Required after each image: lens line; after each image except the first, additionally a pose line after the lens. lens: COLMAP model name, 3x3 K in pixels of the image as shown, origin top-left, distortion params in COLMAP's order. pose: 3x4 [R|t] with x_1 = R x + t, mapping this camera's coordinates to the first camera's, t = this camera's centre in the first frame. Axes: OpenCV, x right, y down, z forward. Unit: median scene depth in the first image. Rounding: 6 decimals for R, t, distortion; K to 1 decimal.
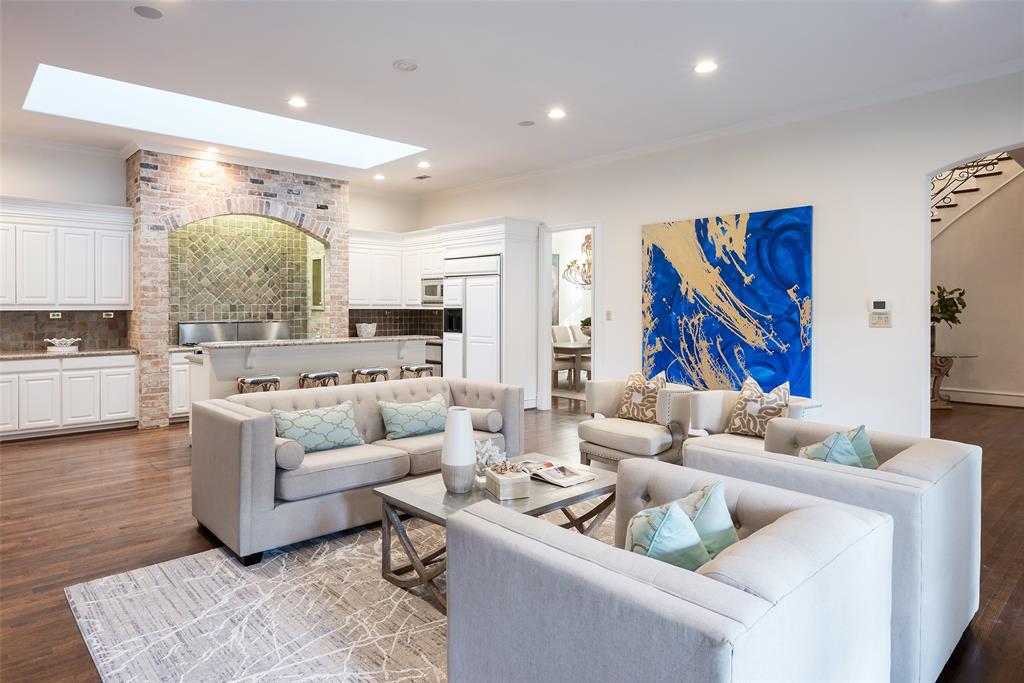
lens RADIAL K [[609.0, 0, 467.9], [0, 609.0, 310.6], [0, 0, 1]] dist [-0.008017, -0.000306]
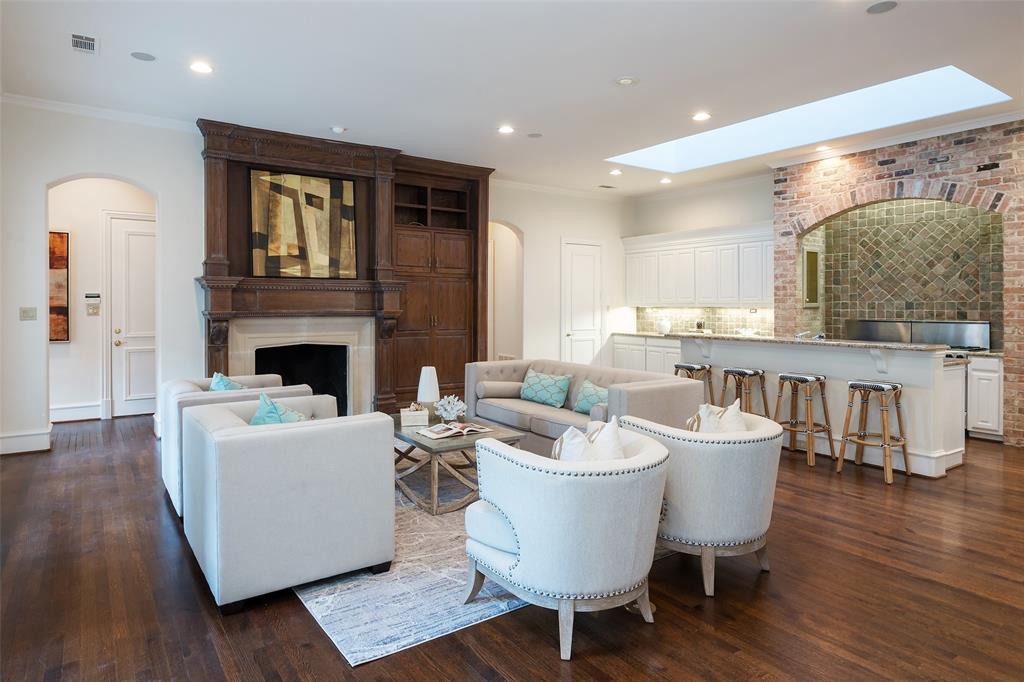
lens RADIAL K [[604.4, 0, 481.2], [0, 604.4, 306.2], [0, 0, 1]] dist [-0.000085, -0.000513]
pose [[-0.140268, 0.000508, -0.990113, 0.673411], [-0.007625, 0.999970, 0.001593, 0.000334], [0.990084, 0.007773, -0.140260, 0.600244]]
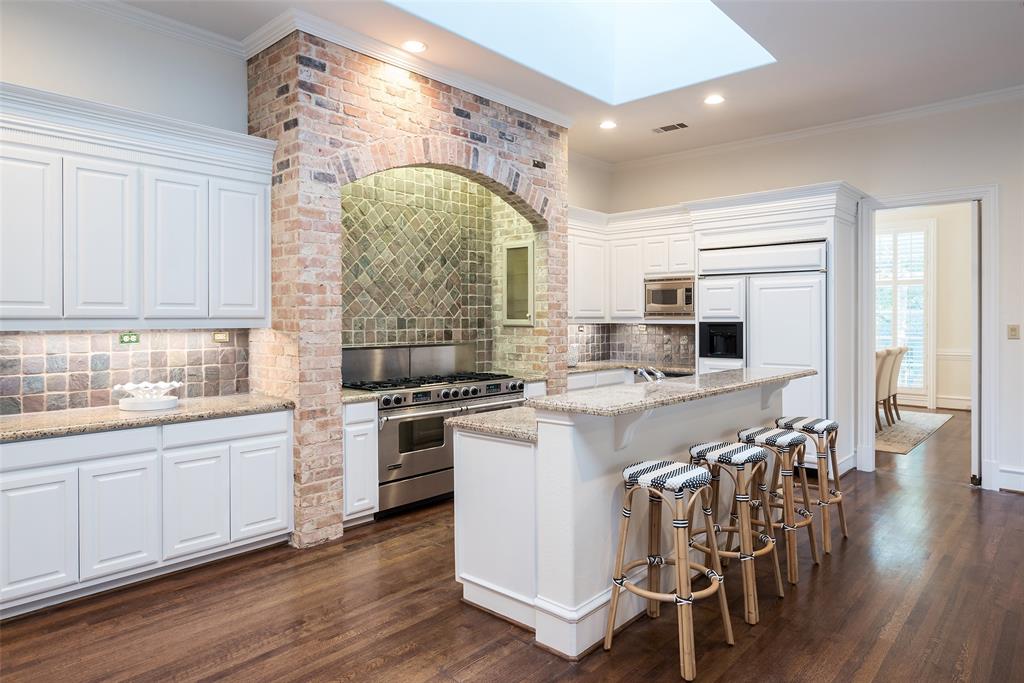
lens RADIAL K [[624.9, 0, 518.7], [0, 624.9, 321.7], [0, 0, 1]] dist [-0.000761, -0.001244]
pose [[0.993060, -0.003704, 0.117554, -0.405004], [0.004125, 0.999986, -0.003343, -0.003520], [-0.117540, 0.003805, 0.993061, 0.420336]]
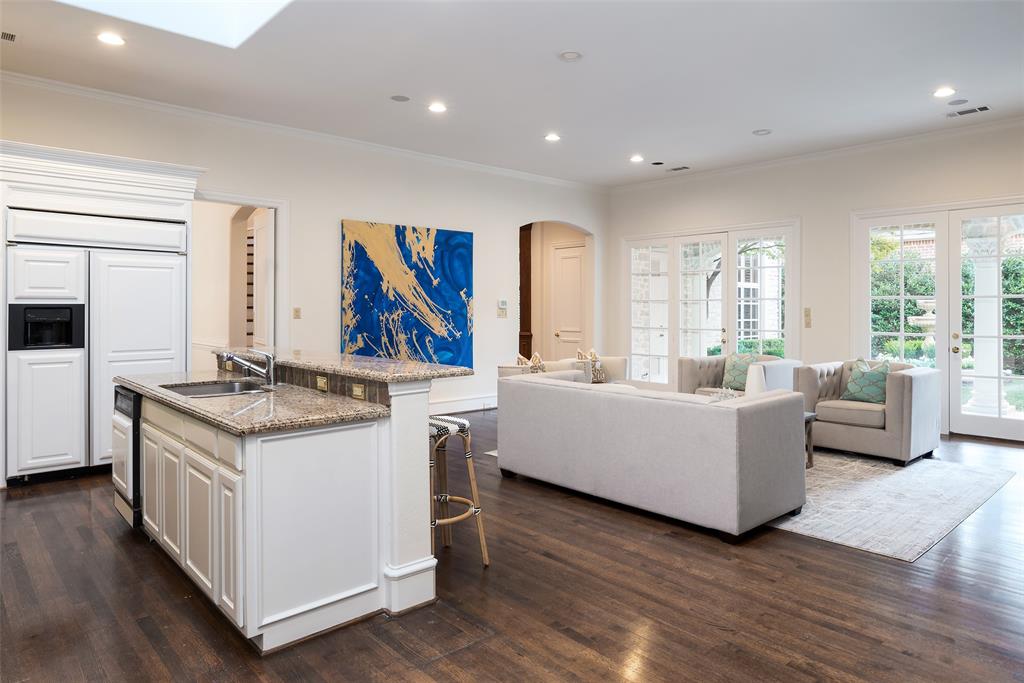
lens RADIAL K [[634.6, 0, 562.2], [0, 634.6, 304.0], [0, 0, 1]] dist [-0.001555, 0.000293]
pose [[-0.056520, 0.005839, 0.998384, -0.740413], [0.004827, 0.999973, -0.005575, 0.001885], [-0.998390, 0.004504, -0.056547, 0.710081]]
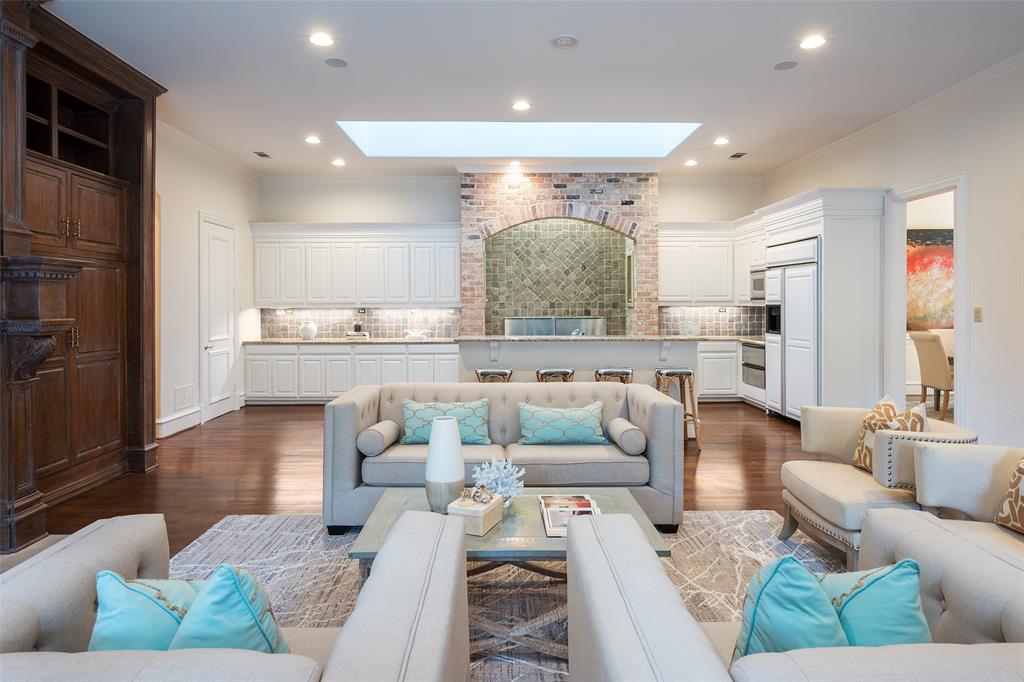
lens RADIAL K [[582.4, 0, 504.0], [0, 582.4, 307.6], [0, 0, 1]] dist [-0.006846, -0.000543]
pose [[0.758851, -0.000036, -0.651264, 0.267987], [0.000020, 1.000000, -0.000033, 0.000214], [0.651264, 0.000012, 0.758851, 0.181874]]
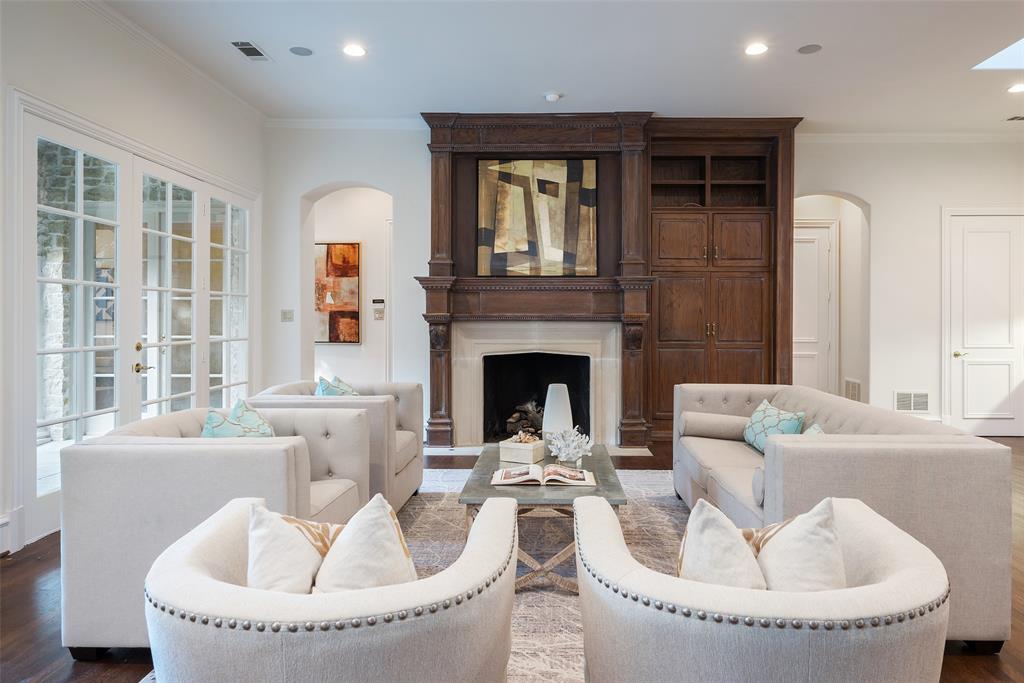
lens RADIAL K [[633.5, 0, 532.4], [0, 633.5, 320.4], [0, 0, 1]] dist [-0.002764, 0.000318]
pose [[-0.678850, -0.001069, -0.734276, 0.400540], [-0.008086, 0.999949, 0.006020, 0.014764], [0.734232, 0.010023, -0.678824, 0.787708]]
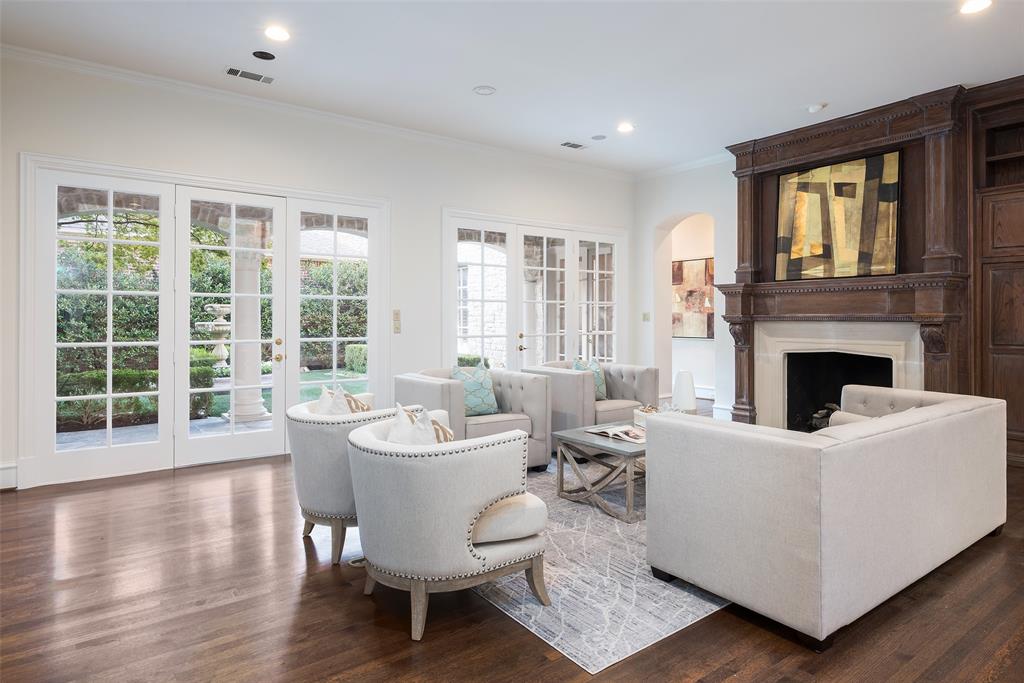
lens RADIAL K [[583.2, 0, 517.4], [0, 583.2, 315.8], [0, 0, 1]] dist [0.002094, 0.000799]
pose [[-0.996593, -0.000673, 0.082477, 0.121116], [-0.000451, 0.999996, 0.002705, 0.010901], [-0.082479, 0.002659, -0.996589, 1.072214]]
